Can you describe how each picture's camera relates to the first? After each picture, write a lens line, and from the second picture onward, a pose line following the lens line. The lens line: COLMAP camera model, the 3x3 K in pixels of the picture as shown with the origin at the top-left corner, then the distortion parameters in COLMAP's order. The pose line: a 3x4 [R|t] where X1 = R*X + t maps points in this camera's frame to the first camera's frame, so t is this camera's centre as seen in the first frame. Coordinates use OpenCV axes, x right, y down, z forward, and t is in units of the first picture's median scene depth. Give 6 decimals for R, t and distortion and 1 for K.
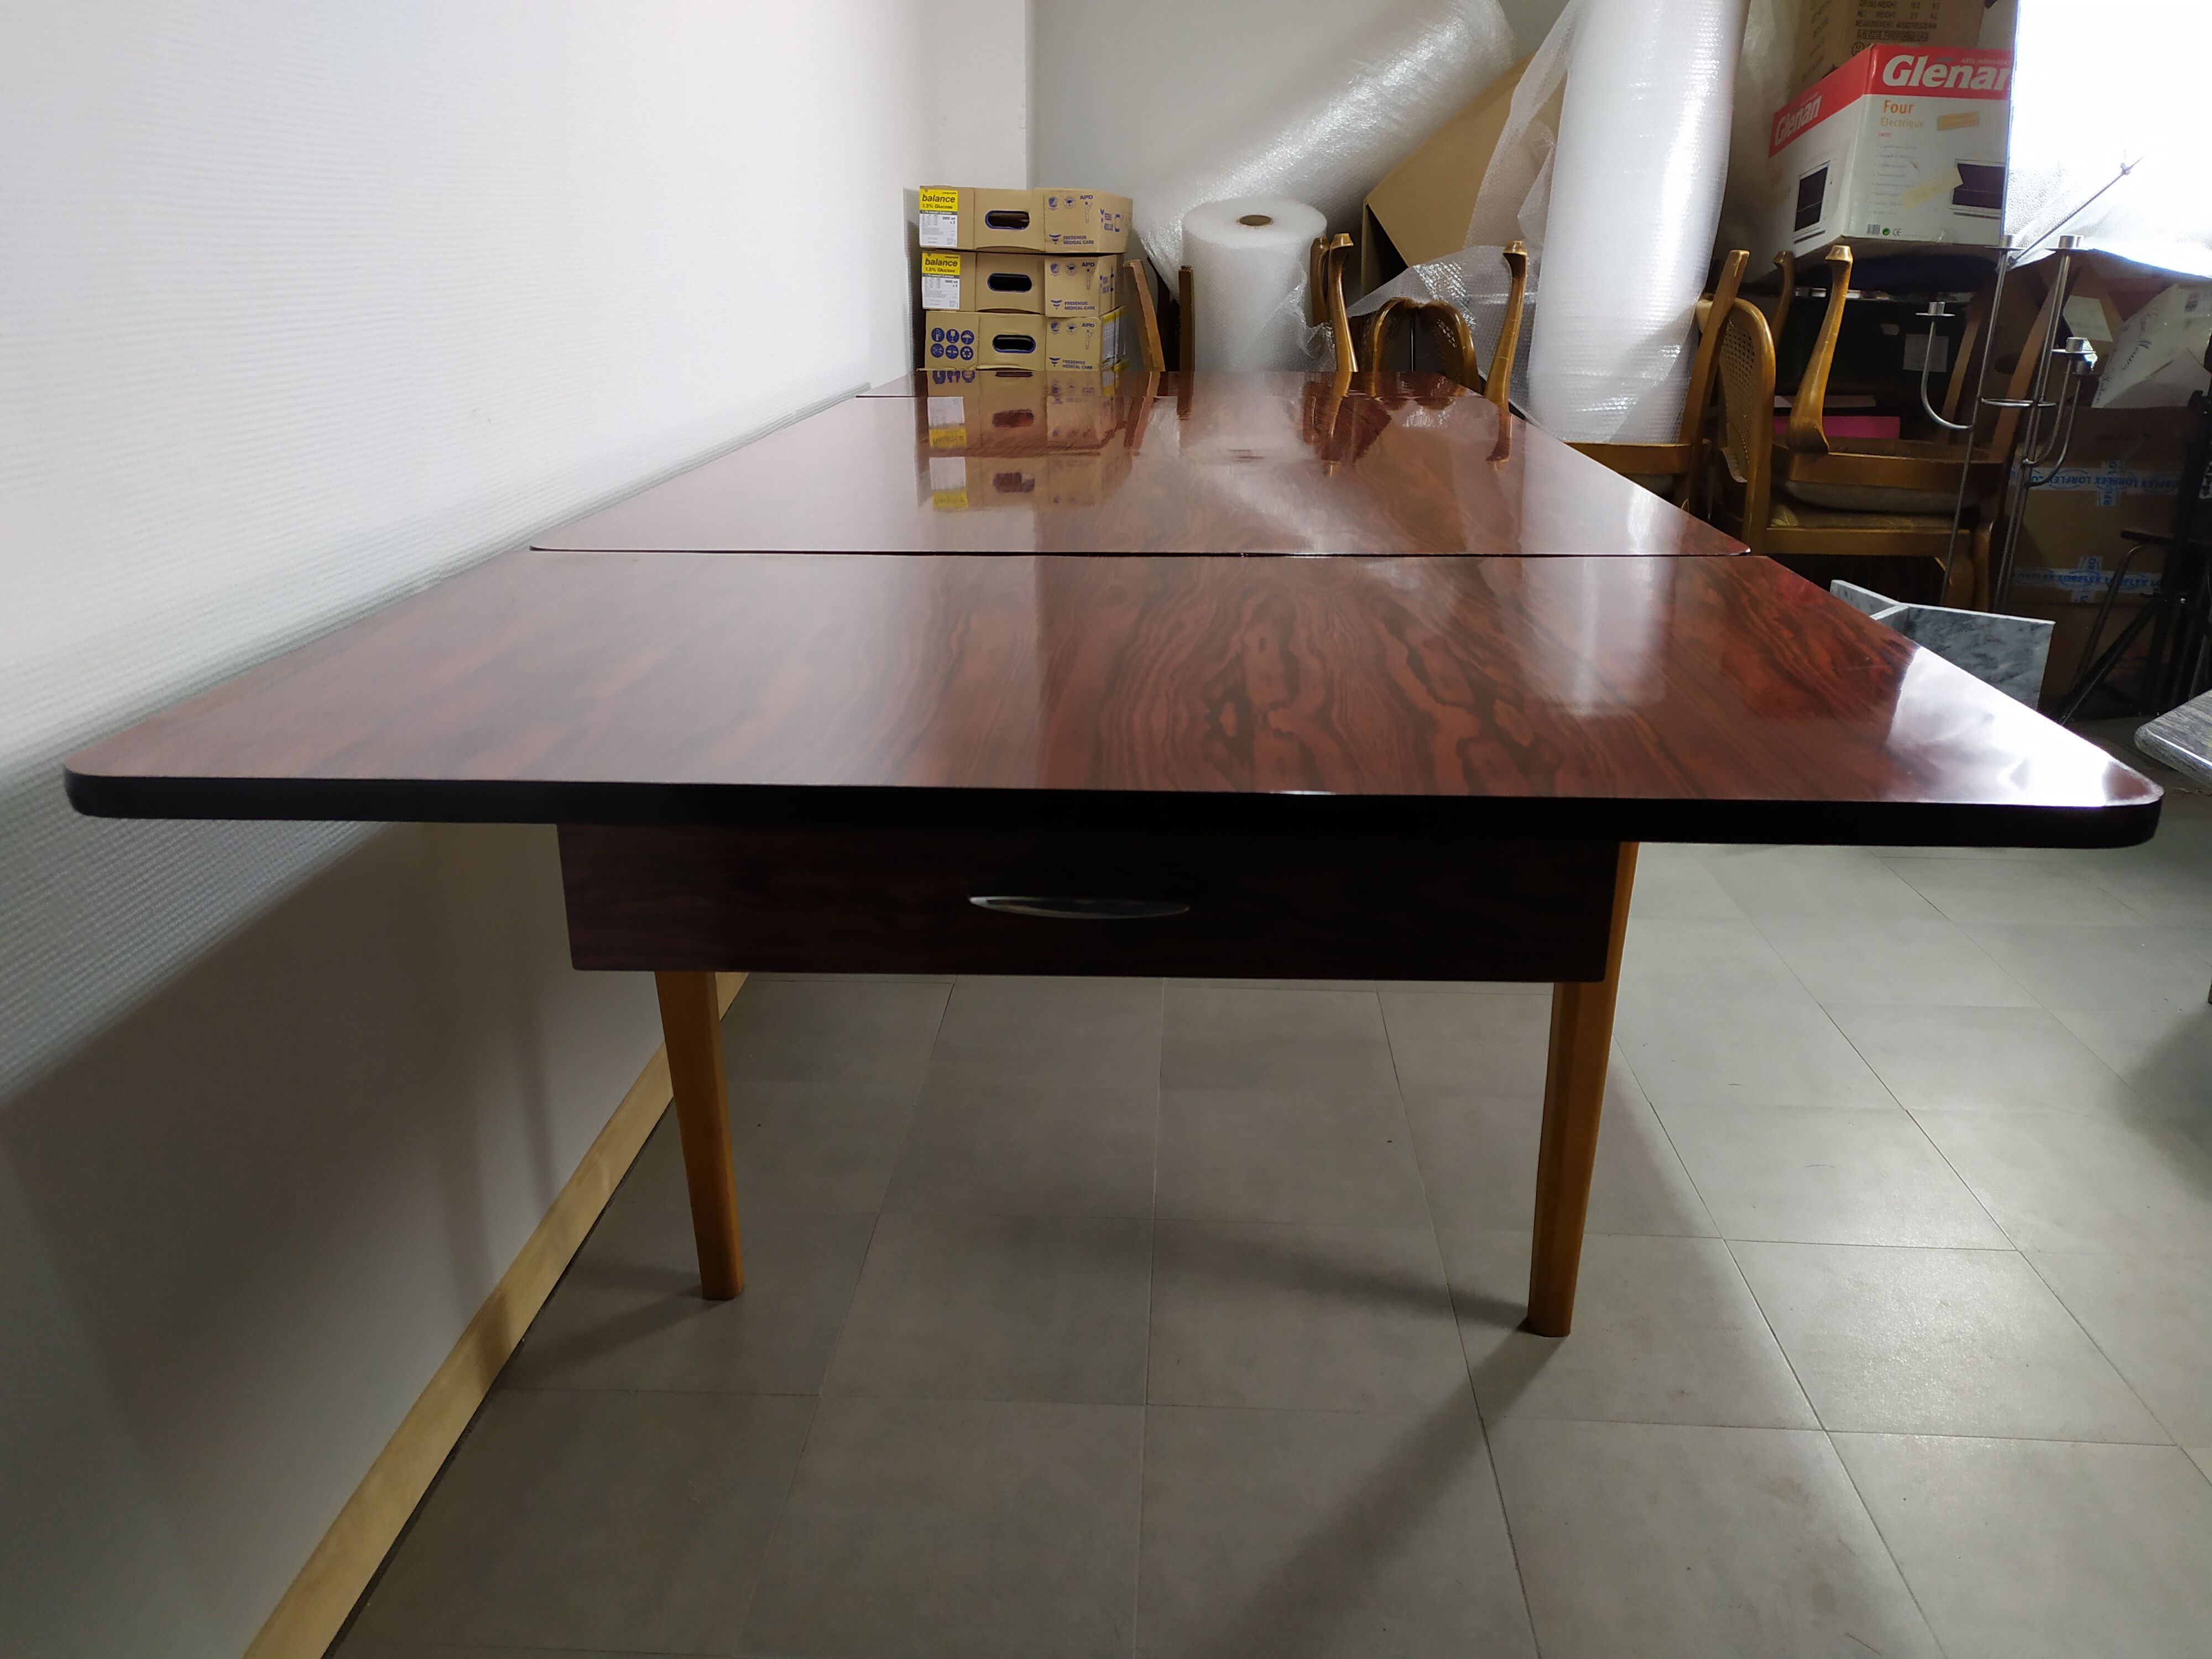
lens RADIAL K [[1655.8, 0, 1104.9], [0, 1655.8, 847.0], [0, 0, 1]] dist [0.037534, -0.042584]
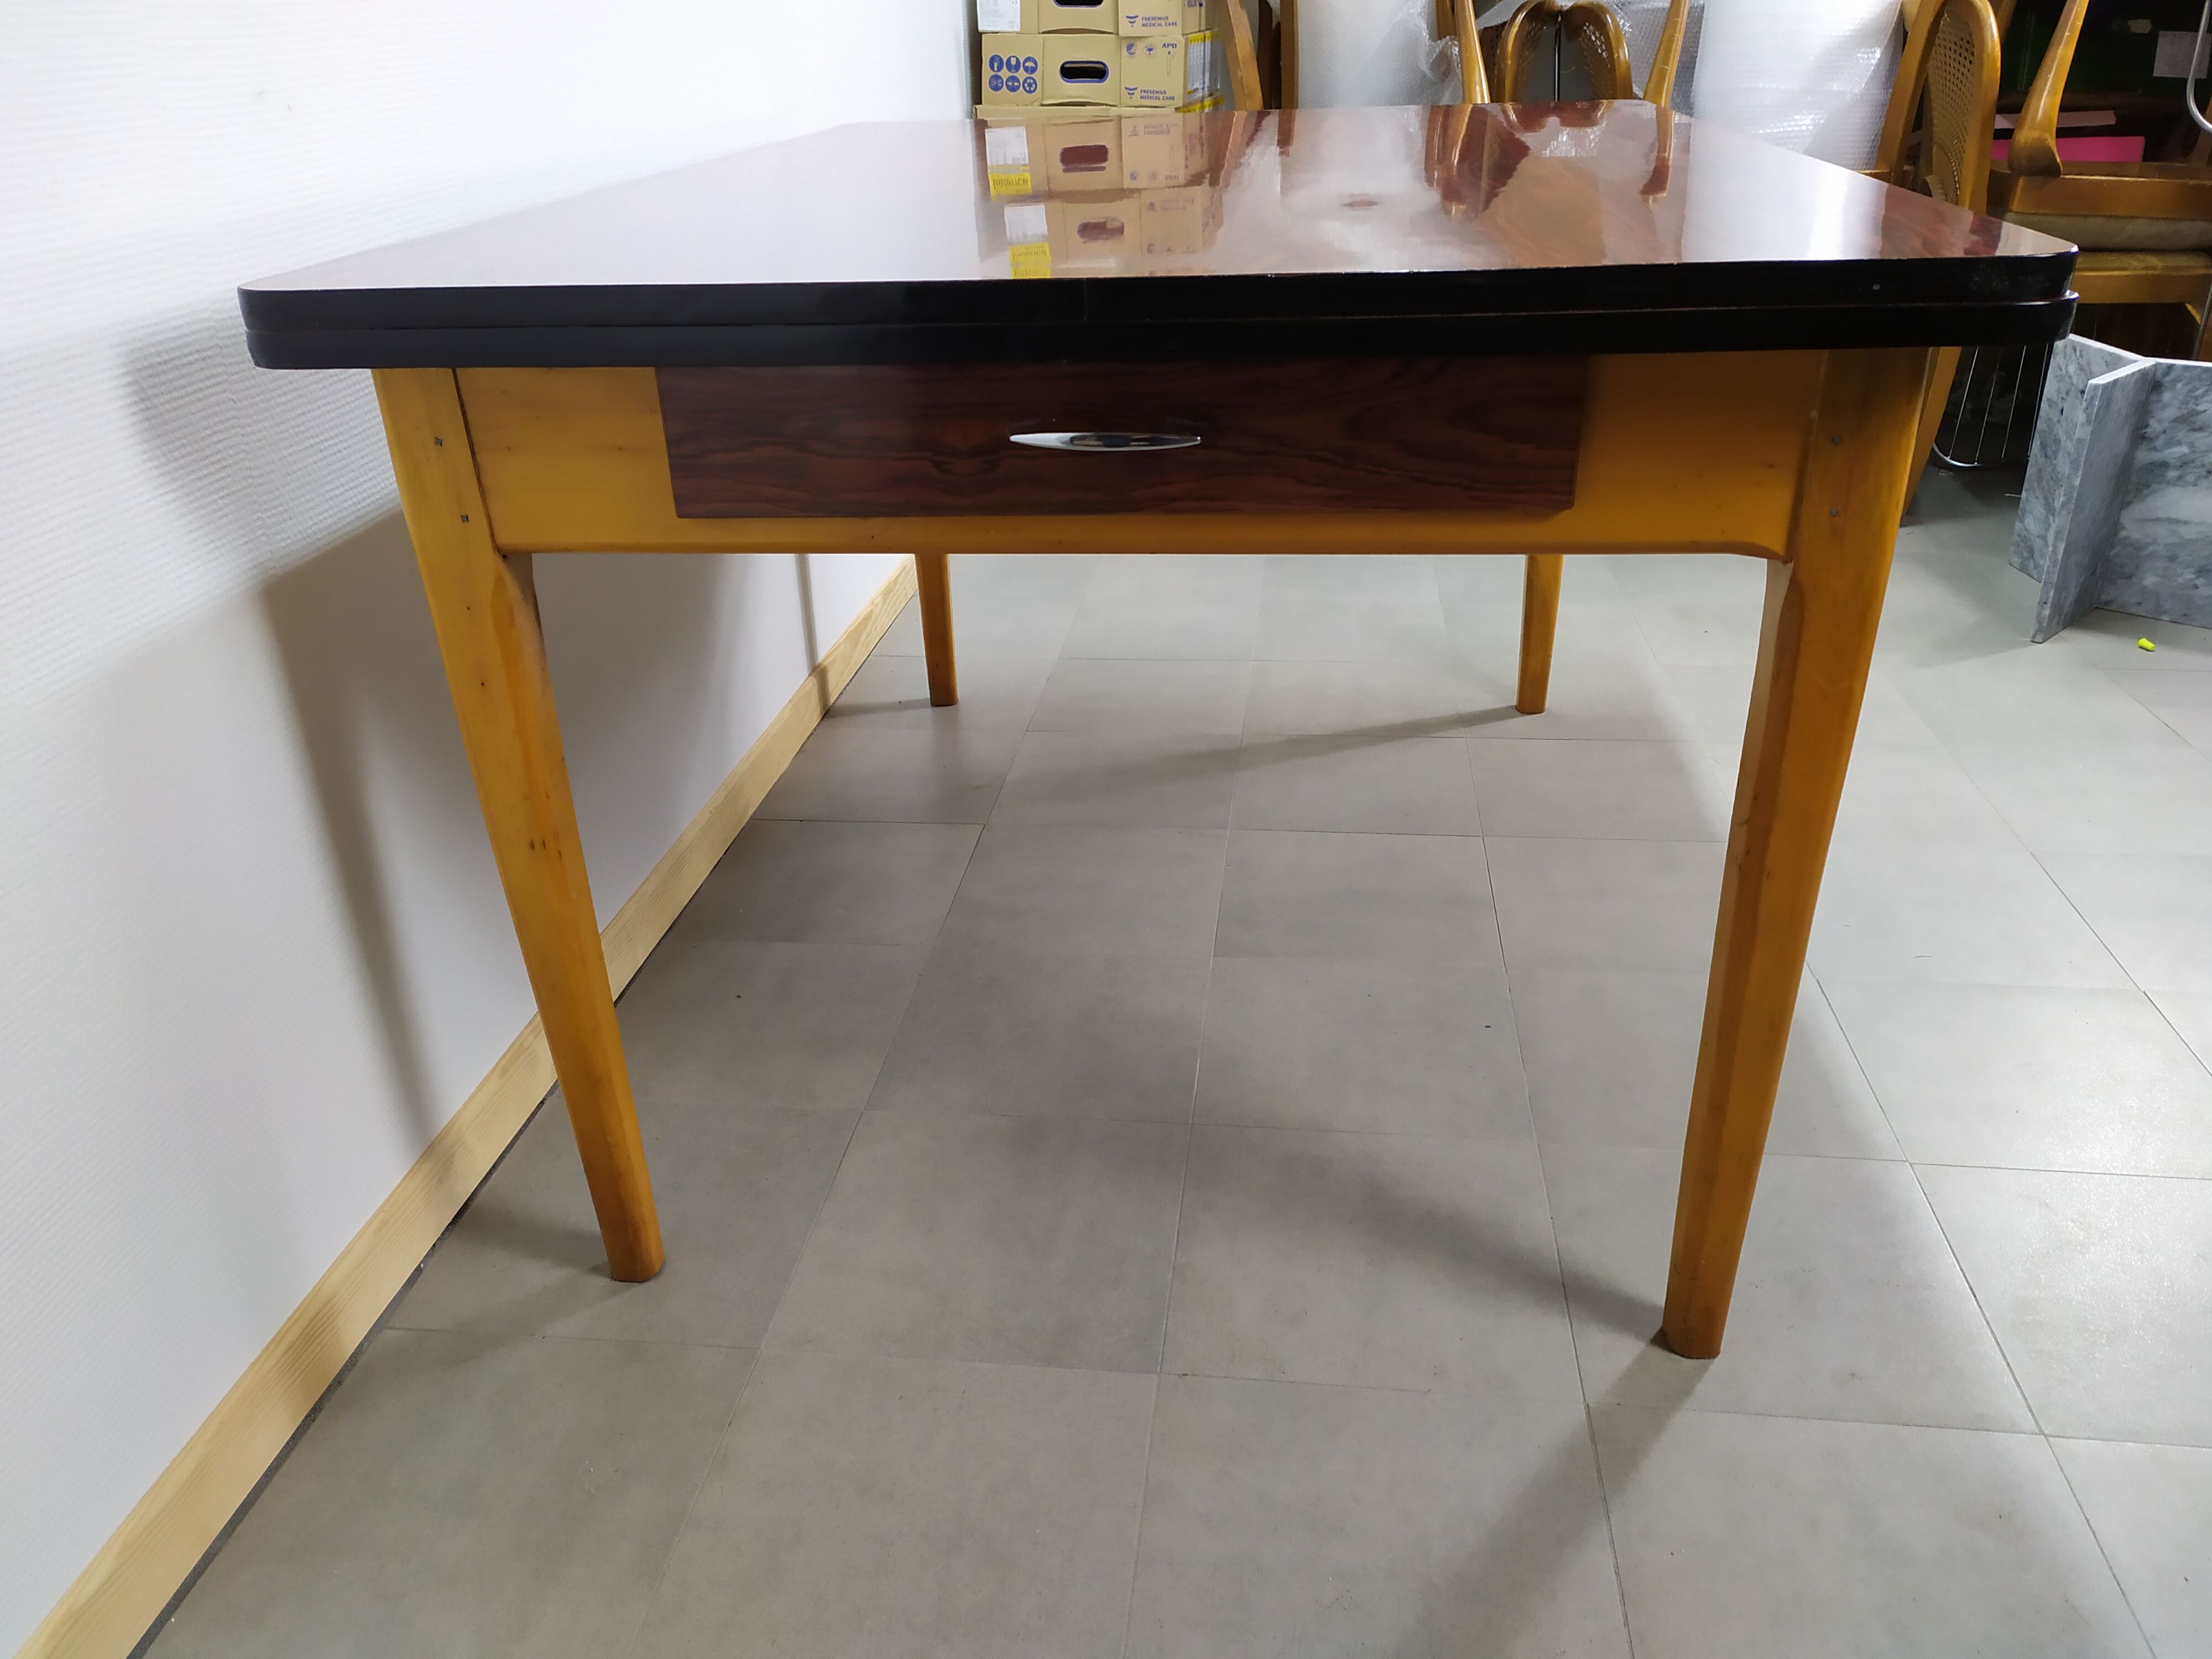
lens RADIAL K [[1655.8, 0, 1104.9], [0, 1655.8, 847.0], [0, 0, 1]] dist [0.037534, -0.042584]
pose [[0.997077, 0.004871, -0.076245, 0.025229], [0.004046, 0.993199, 0.116357, -0.003824], [0.076293, -0.116325, 0.990277, 0.102019]]
